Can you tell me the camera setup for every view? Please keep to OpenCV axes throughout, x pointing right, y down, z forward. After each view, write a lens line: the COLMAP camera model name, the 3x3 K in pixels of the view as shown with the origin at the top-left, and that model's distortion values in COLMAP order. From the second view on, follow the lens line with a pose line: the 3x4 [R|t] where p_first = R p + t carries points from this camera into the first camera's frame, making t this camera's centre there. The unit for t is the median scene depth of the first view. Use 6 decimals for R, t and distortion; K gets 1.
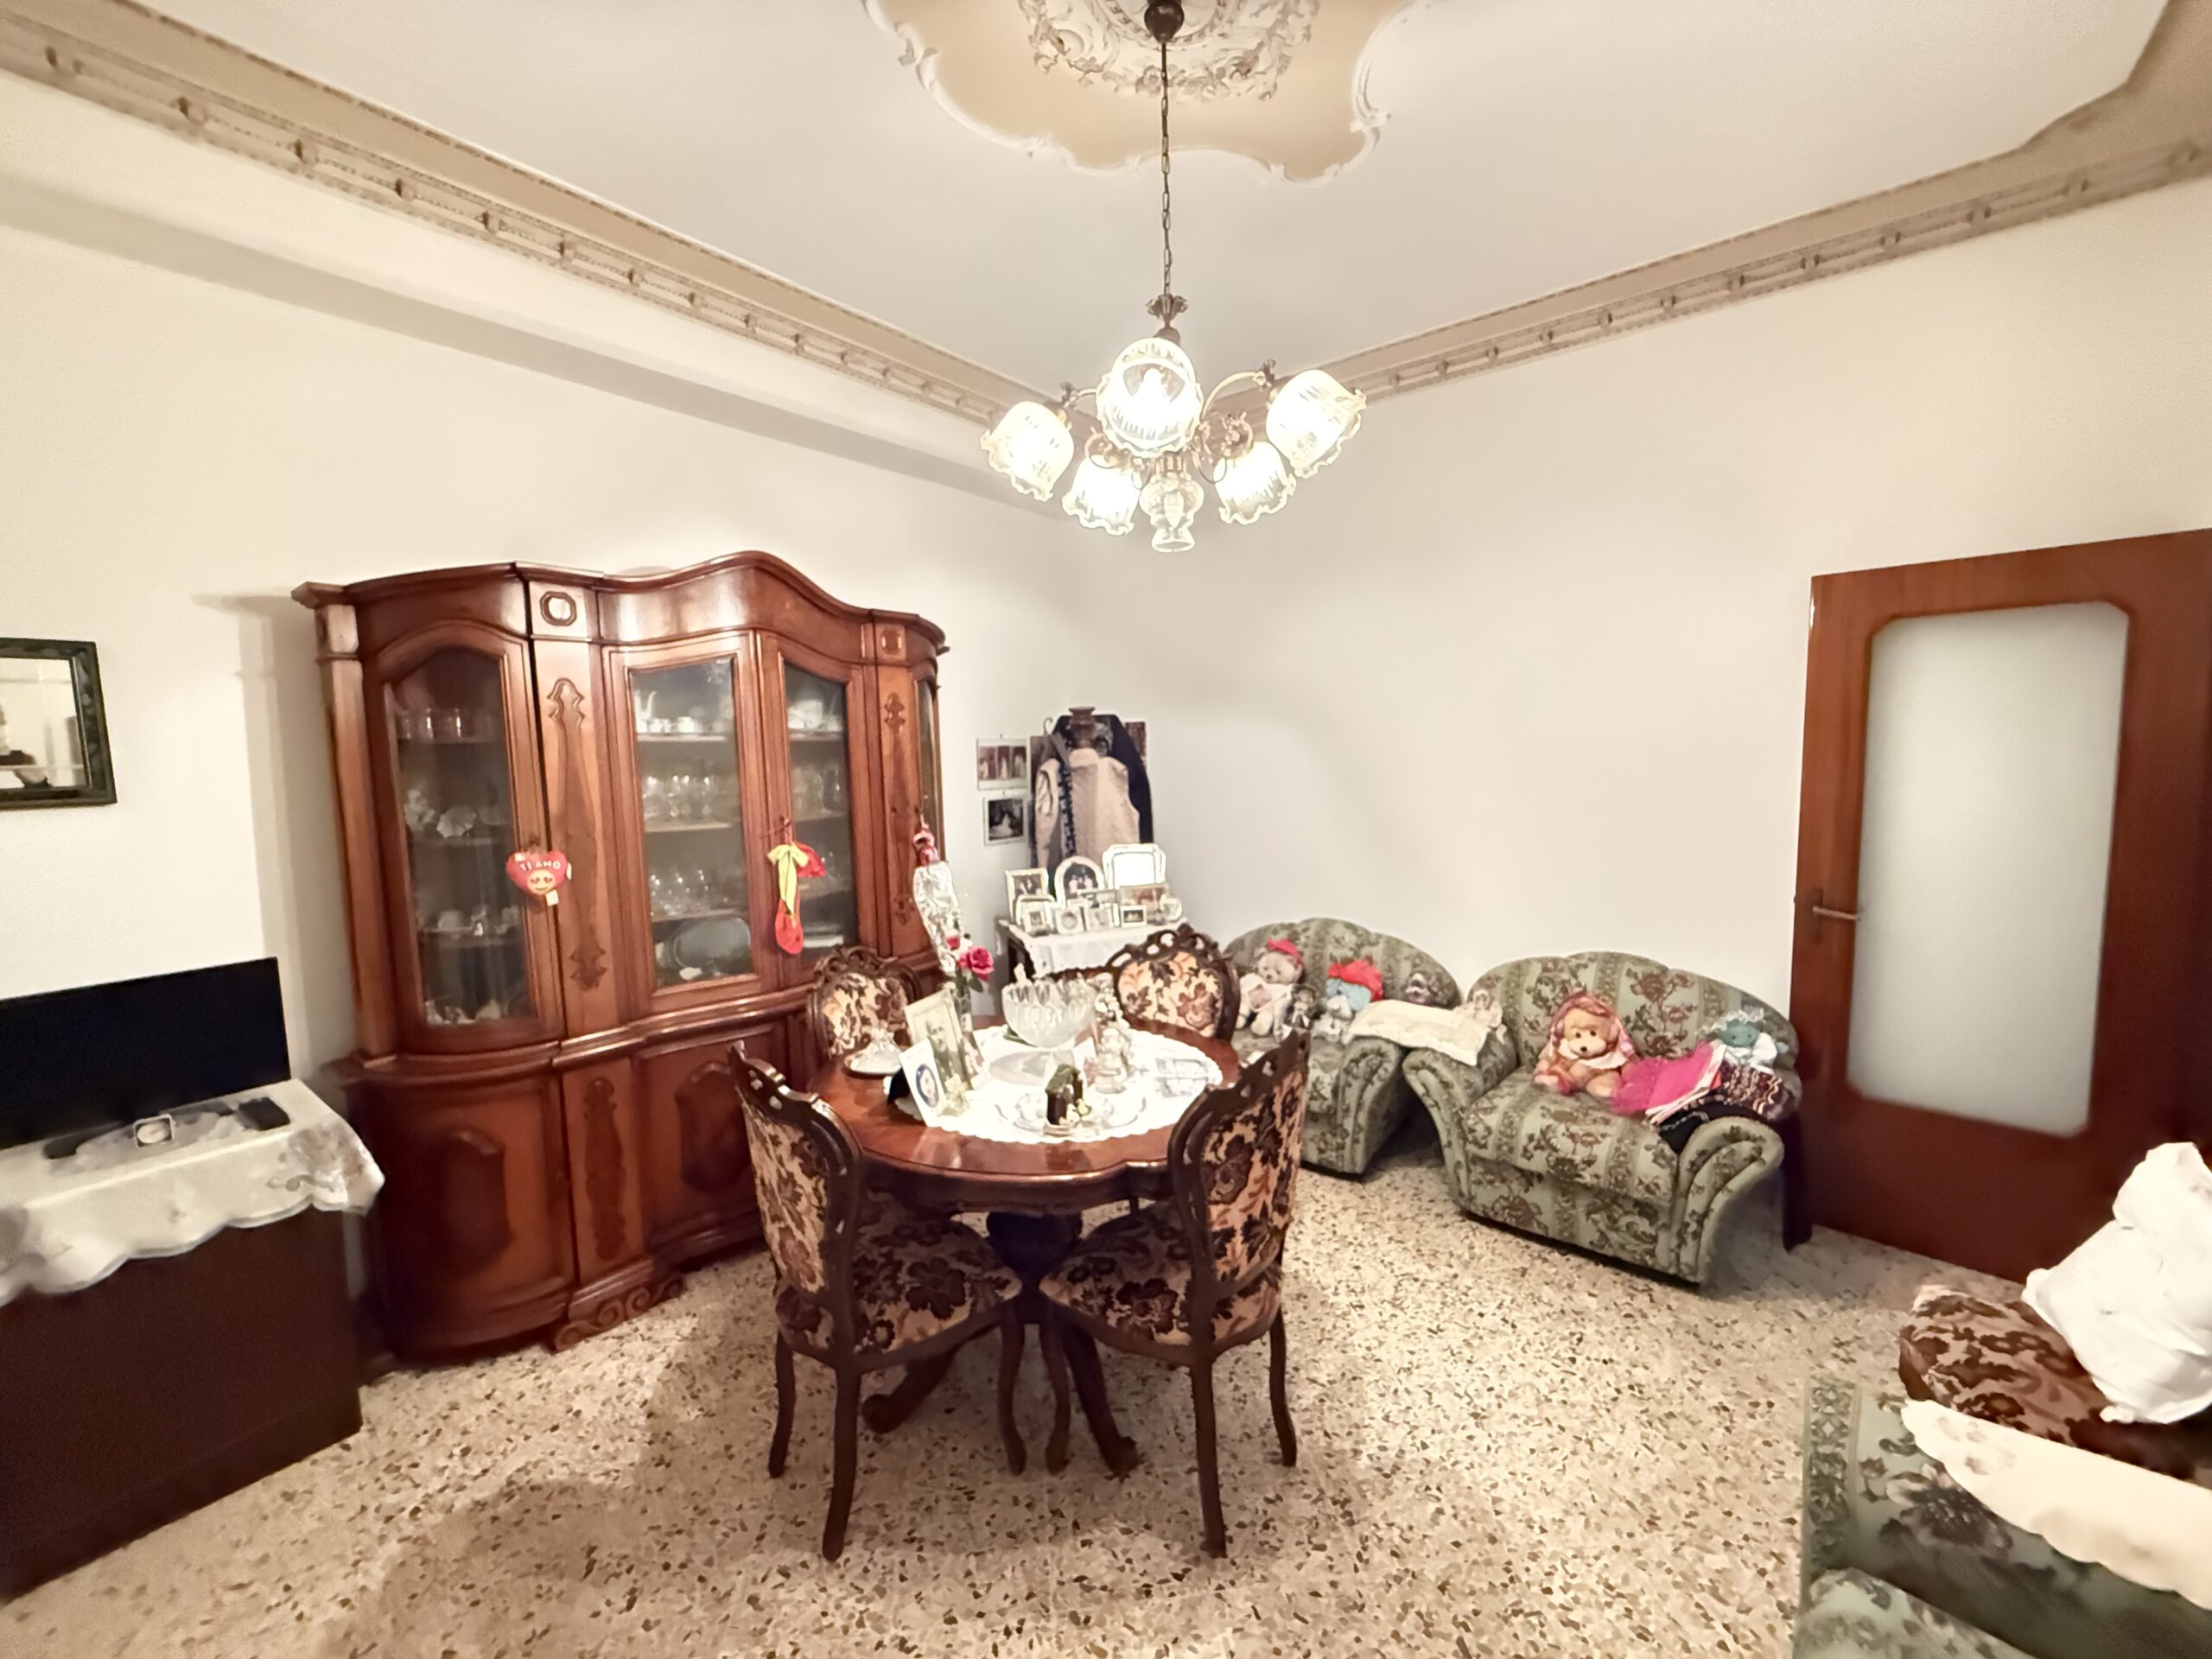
lens RADIAL K [[882.7, 0, 1101.8], [0, 882.7, 827.9], [0, 0, 1]] dist [-0.000426, 0.000293]
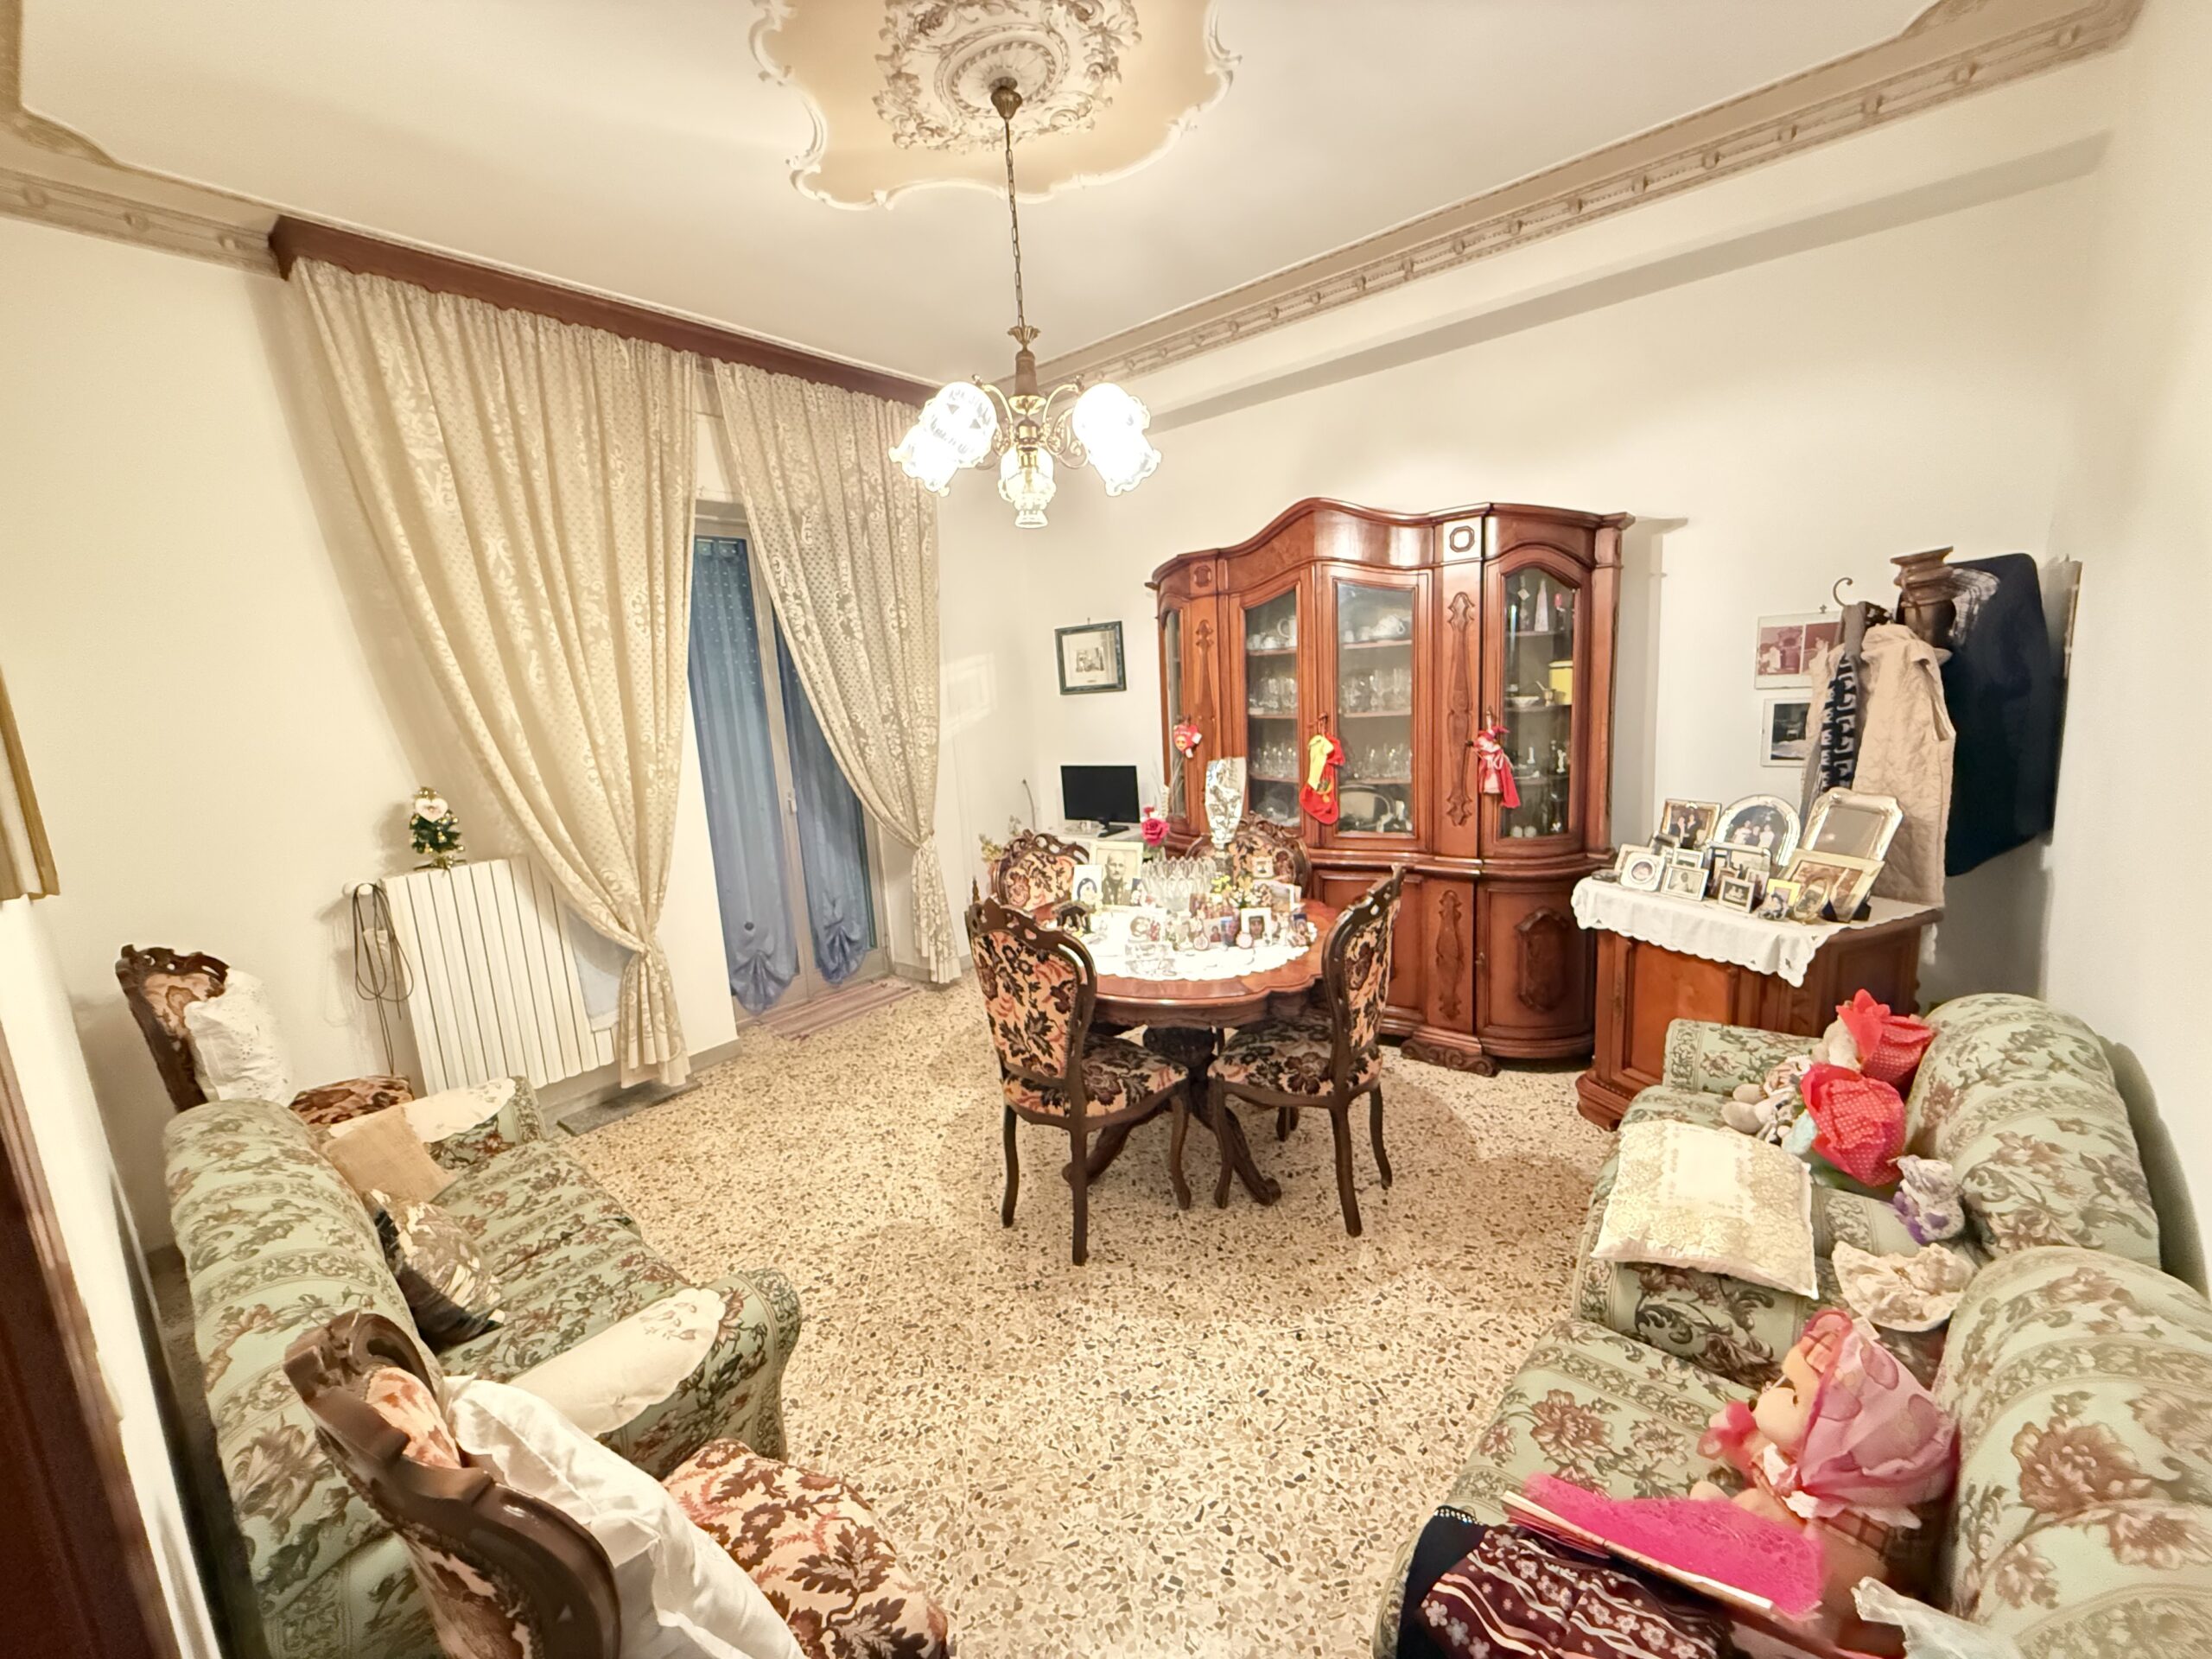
lens RADIAL K [[882.7, 0, 1101.8], [0, 882.7, 827.9], [0, 0, 1]] dist [-0.000426, 0.000293]
pose [[-0.008448, 0.185566, -0.982595, 1.267005], [-0.026495, 0.982244, 0.185727, -0.107733], [0.999613, 0.027603, -0.003381, 0.981822]]
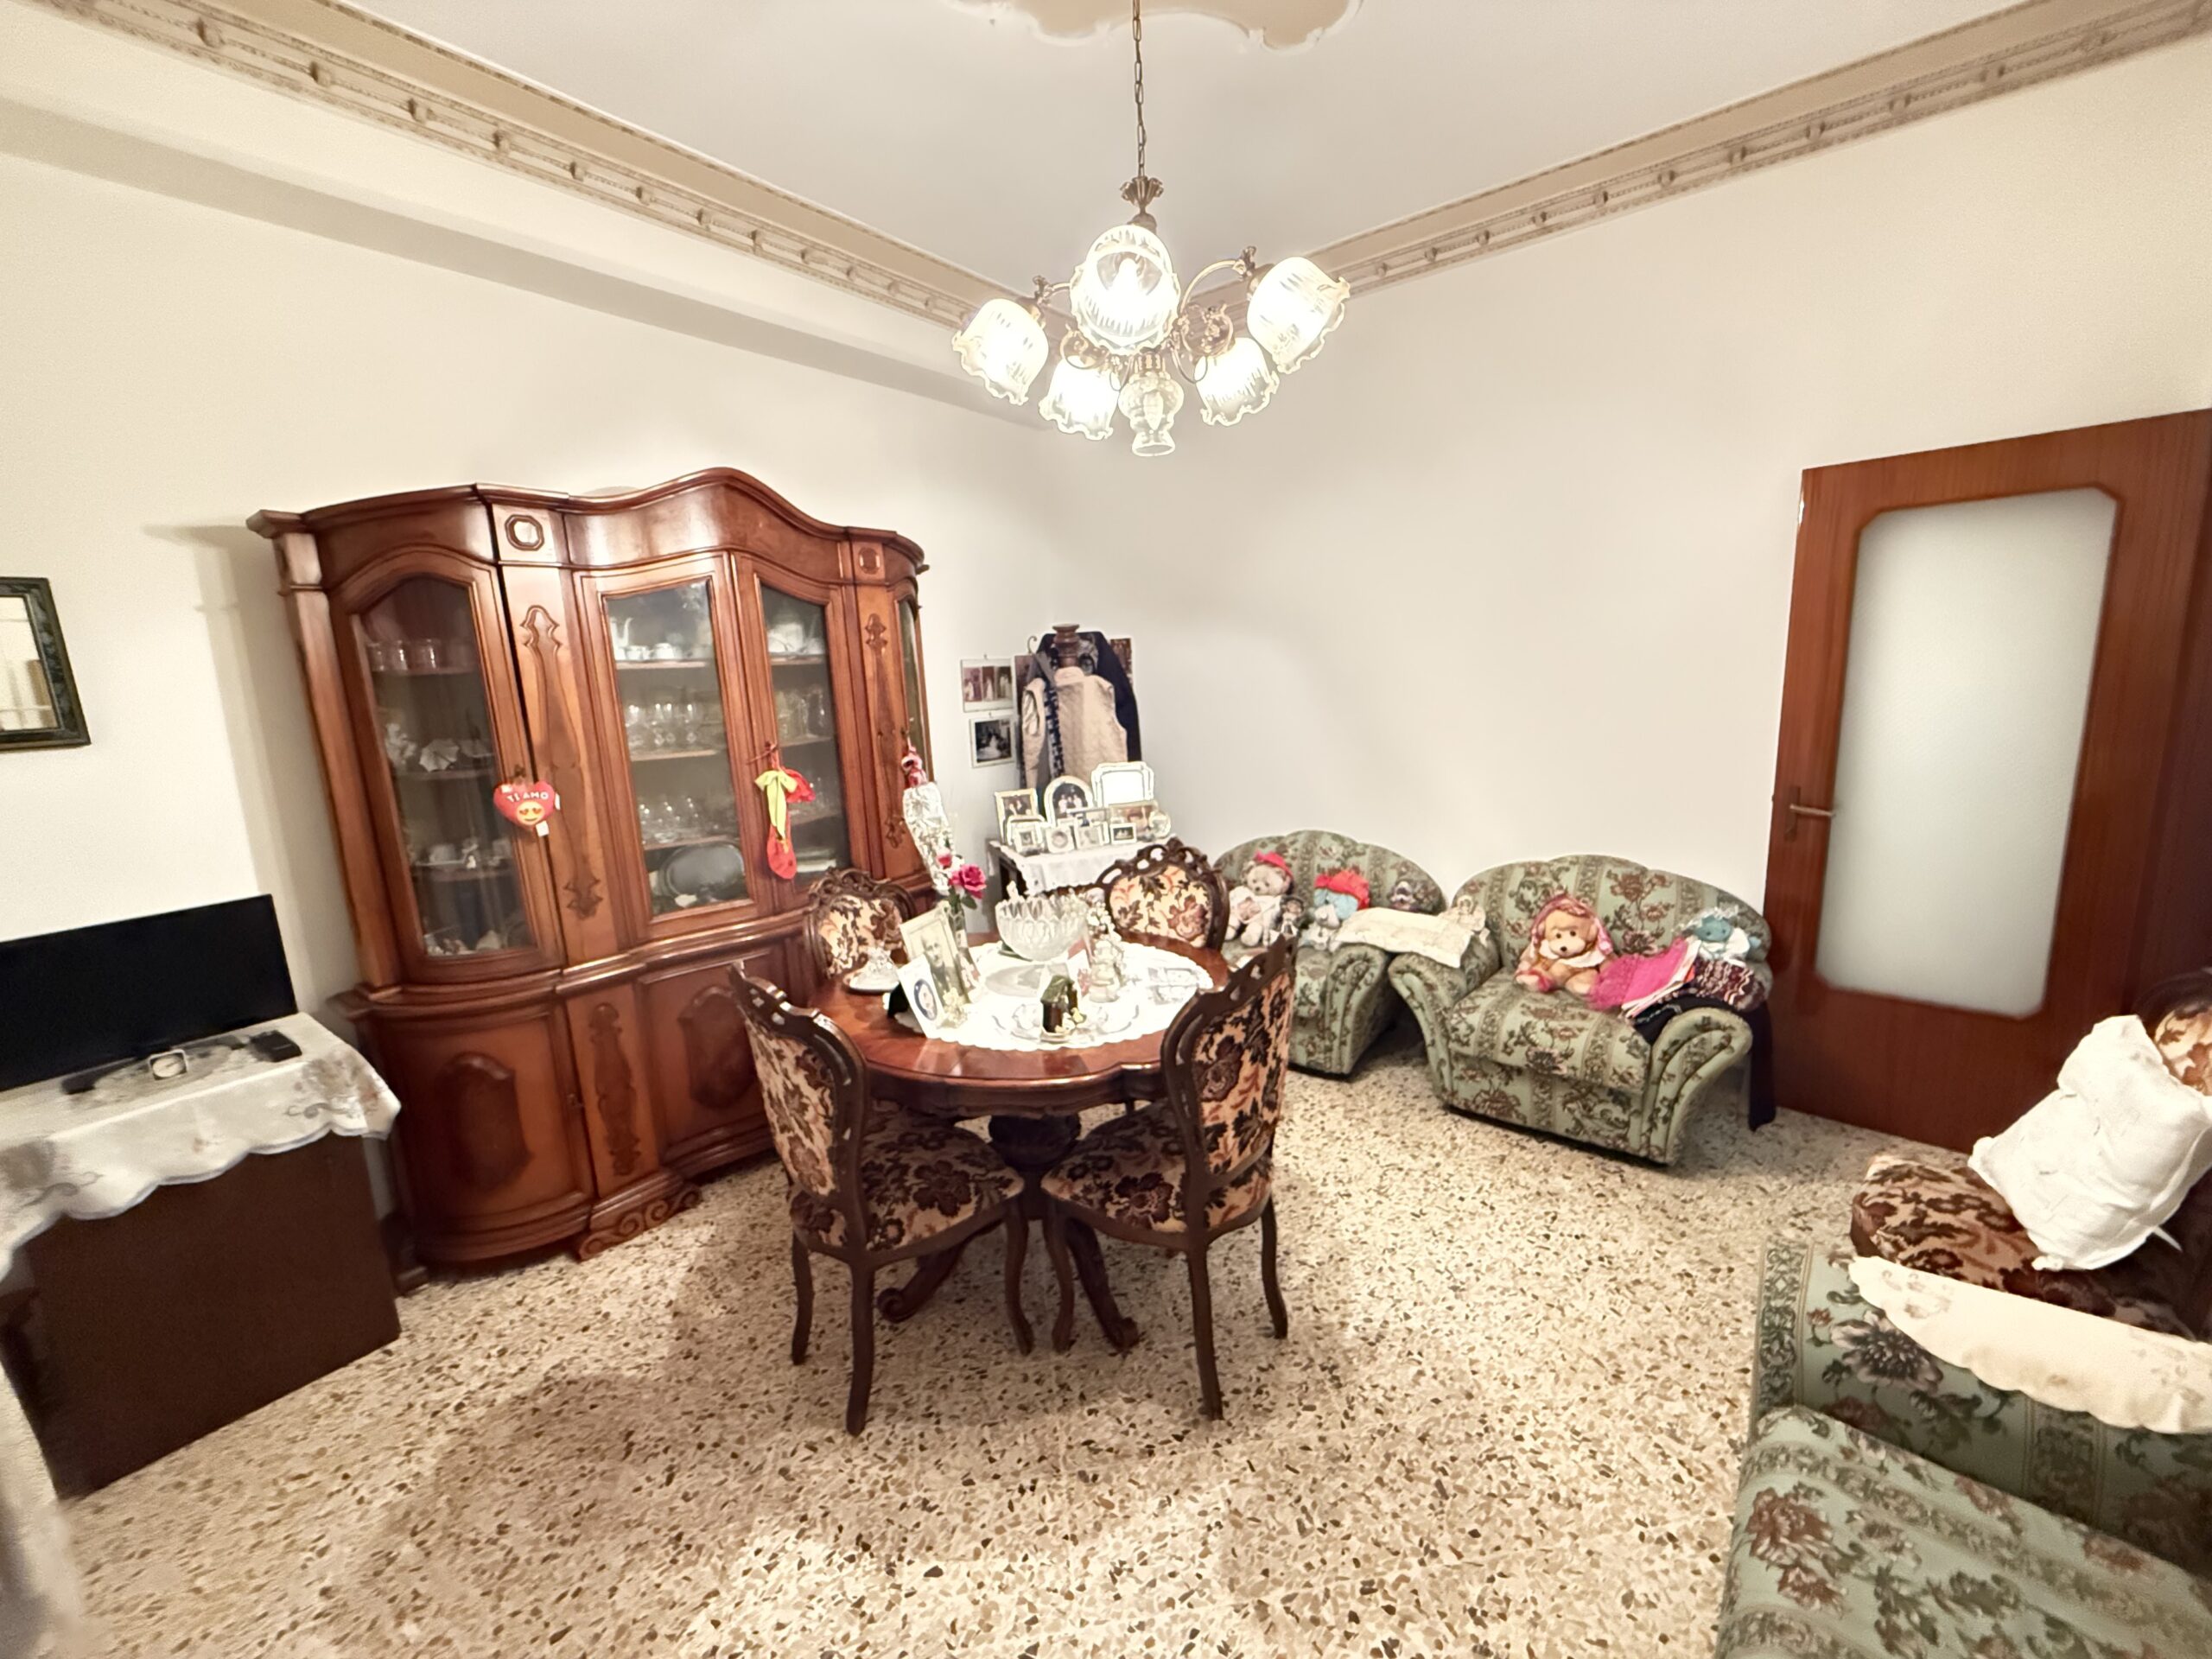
lens RADIAL K [[882.7, 0, 1101.8], [0, 882.7, 827.9], [0, 0, 1]] dist [-0.000426, 0.000293]
pose [[0.999574, -0.027164, 0.010679, 0.001396], [0.026140, 0.995904, 0.086558, 0.009231], [-0.012986, -0.086242, 0.996190, -0.006636]]
